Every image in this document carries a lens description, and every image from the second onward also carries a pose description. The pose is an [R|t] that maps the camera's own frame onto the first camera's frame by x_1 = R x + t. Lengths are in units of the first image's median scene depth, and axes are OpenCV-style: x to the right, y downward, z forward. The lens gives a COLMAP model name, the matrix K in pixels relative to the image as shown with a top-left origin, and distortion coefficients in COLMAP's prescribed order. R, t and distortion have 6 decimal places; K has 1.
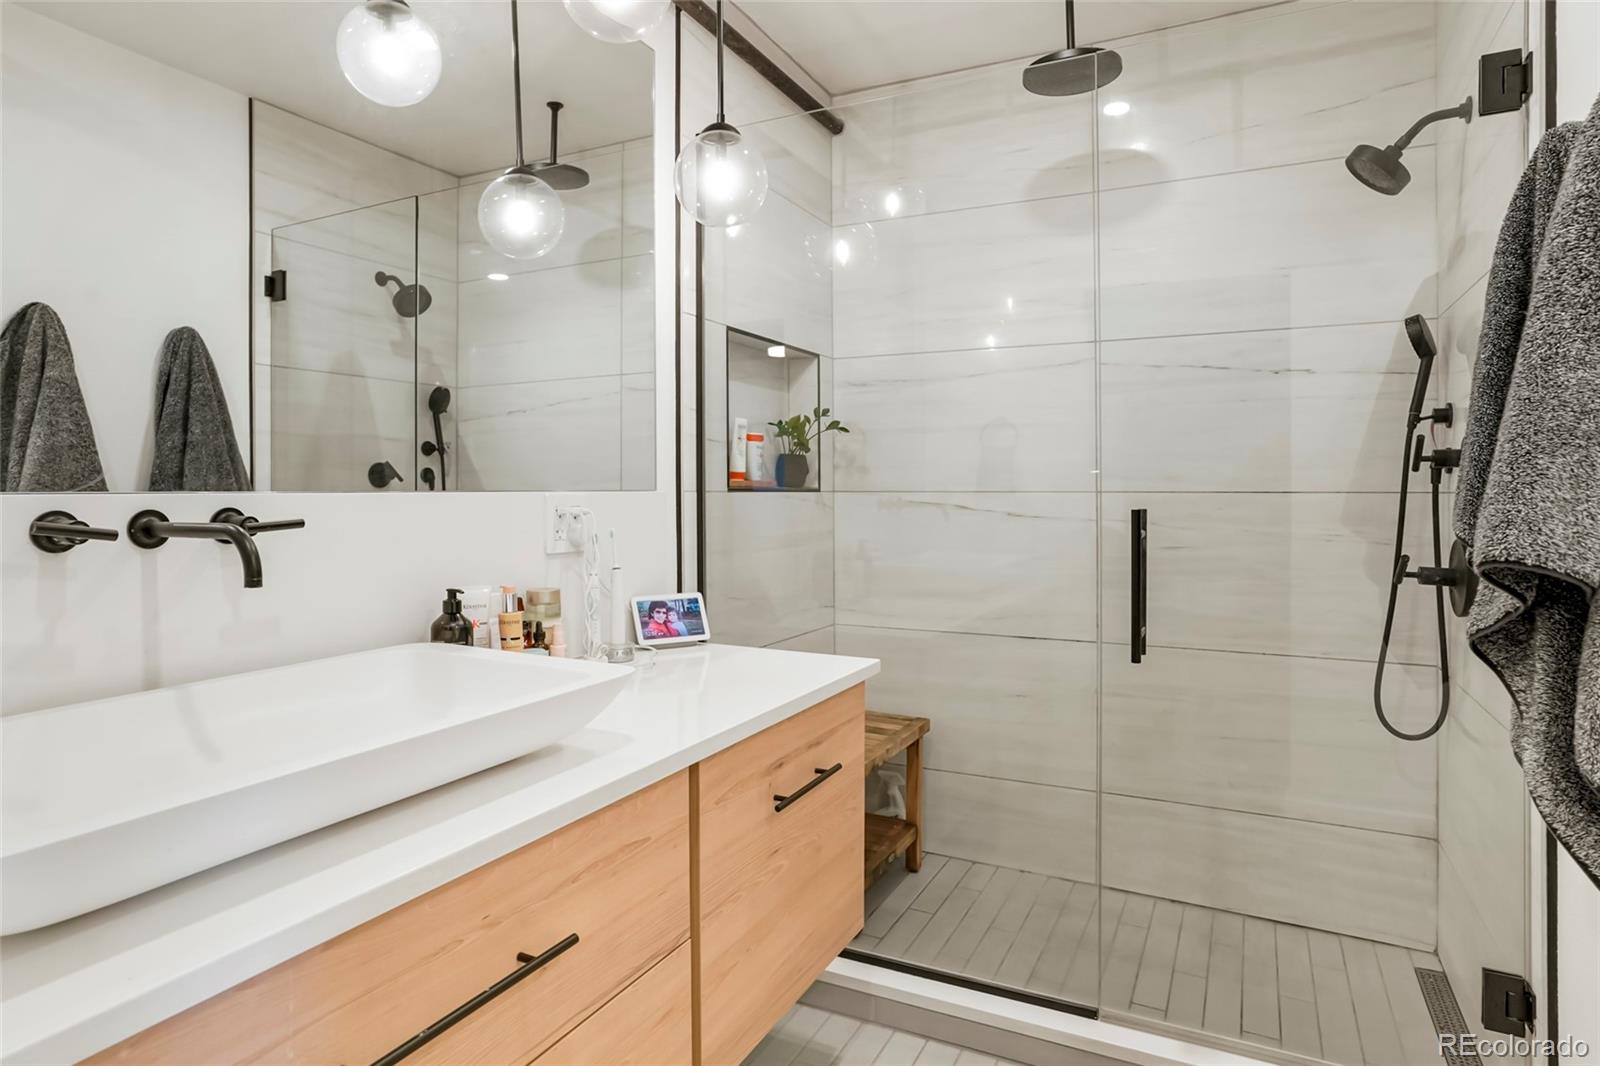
lens RADIAL K [[891.6, 0, 801.6], [0, 891.6, 493.0], [0, 0, 1]] dist [-0.002444, 0.000063]
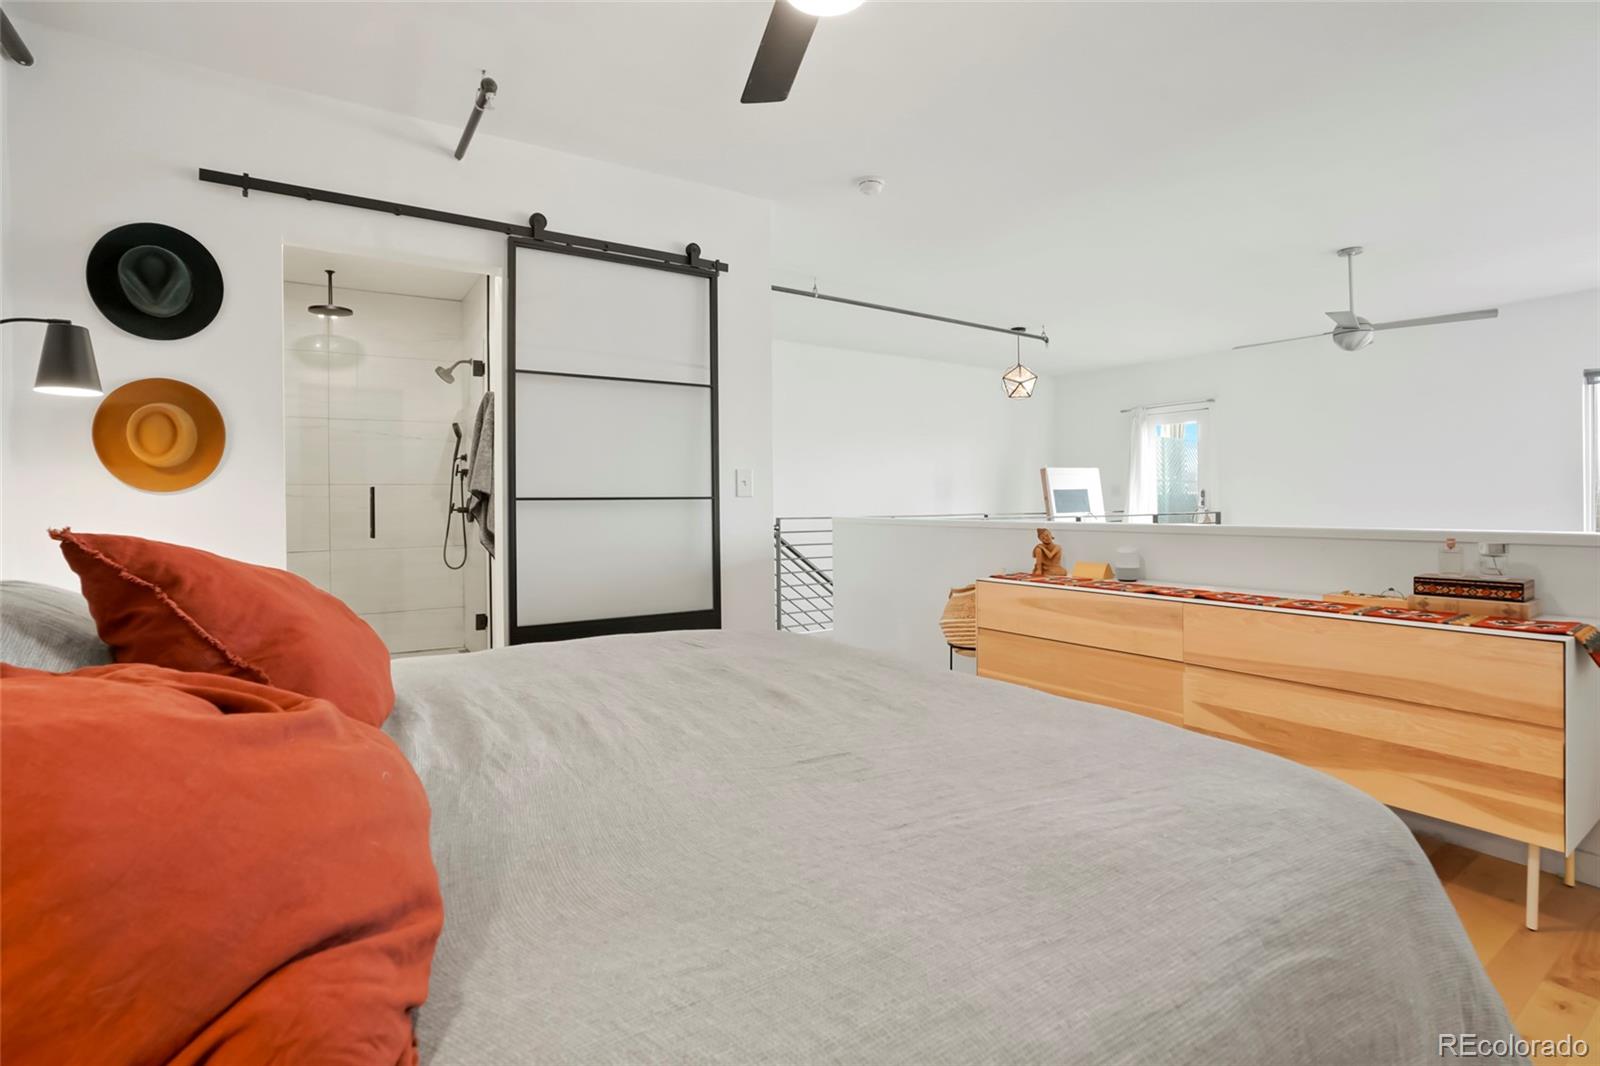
lens RADIAL K [[753.6, 0, 797.8], [0, 753.6, 483.7], [0, 0, 1]] dist [-0.059237, 0.030295]
pose [[0.498618, 0.008063, 0.866784, -0.912408], [0.015992, 0.999701, -0.018498, 0.066010], [-0.866674, 0.023085, 0.498340, -1.248627]]
